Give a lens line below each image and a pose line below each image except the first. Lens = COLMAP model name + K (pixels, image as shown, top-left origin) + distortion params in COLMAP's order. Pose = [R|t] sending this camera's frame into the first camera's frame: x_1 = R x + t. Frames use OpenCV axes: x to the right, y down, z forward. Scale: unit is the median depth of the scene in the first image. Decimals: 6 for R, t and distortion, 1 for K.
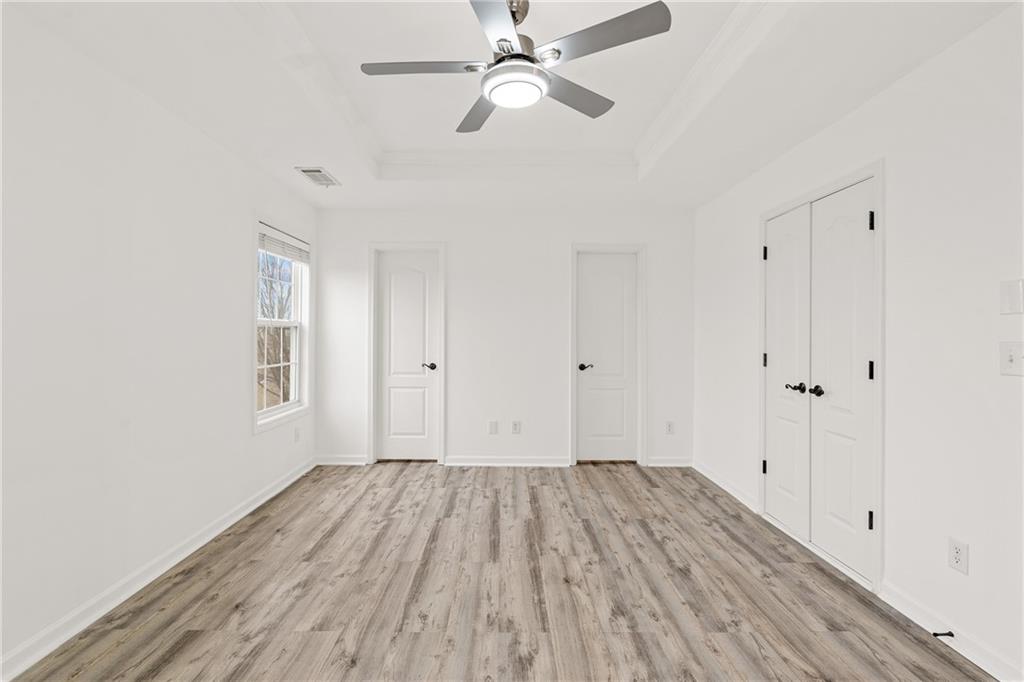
lens RADIAL K [[451.7, 0, 511.2], [0, 451.7, 340.3], [0, 0, 1]] dist [-0.005119, -0.000093]
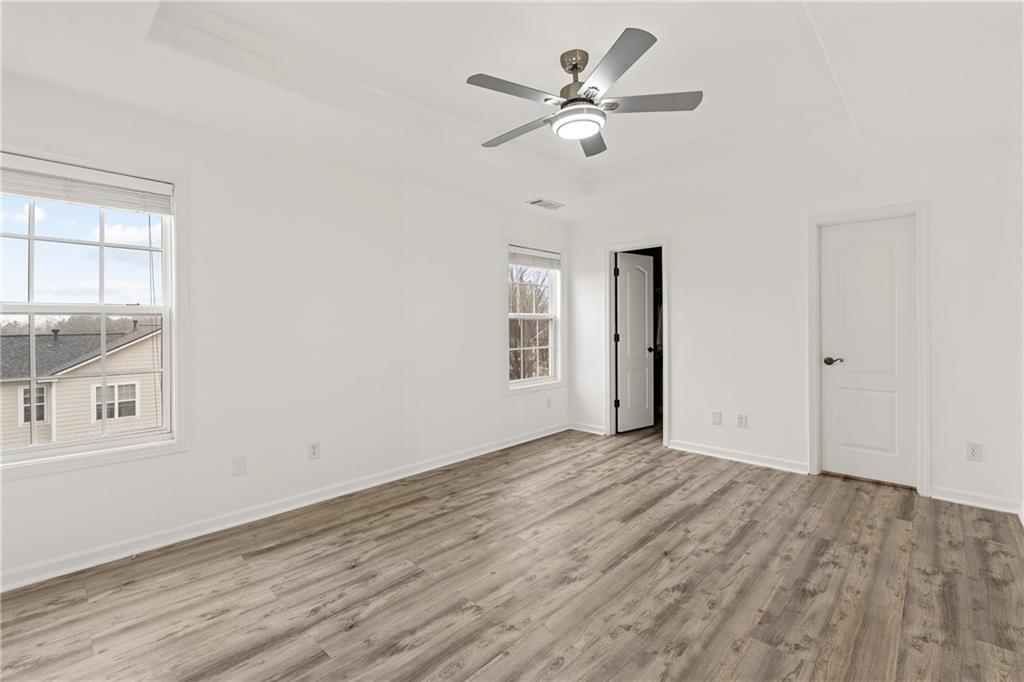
lens RADIAL K [[451.7, 0, 519.0], [0, 451.7, 338.8], [0, 0, 1]] dist [-0.005119, -0.000093]
pose [[0.729888, 0.014119, -0.683421, 0.456438], [0.000823, 0.999768, 0.021533, -0.001045], [0.683567, -0.016279, 0.729707, -0.011391]]
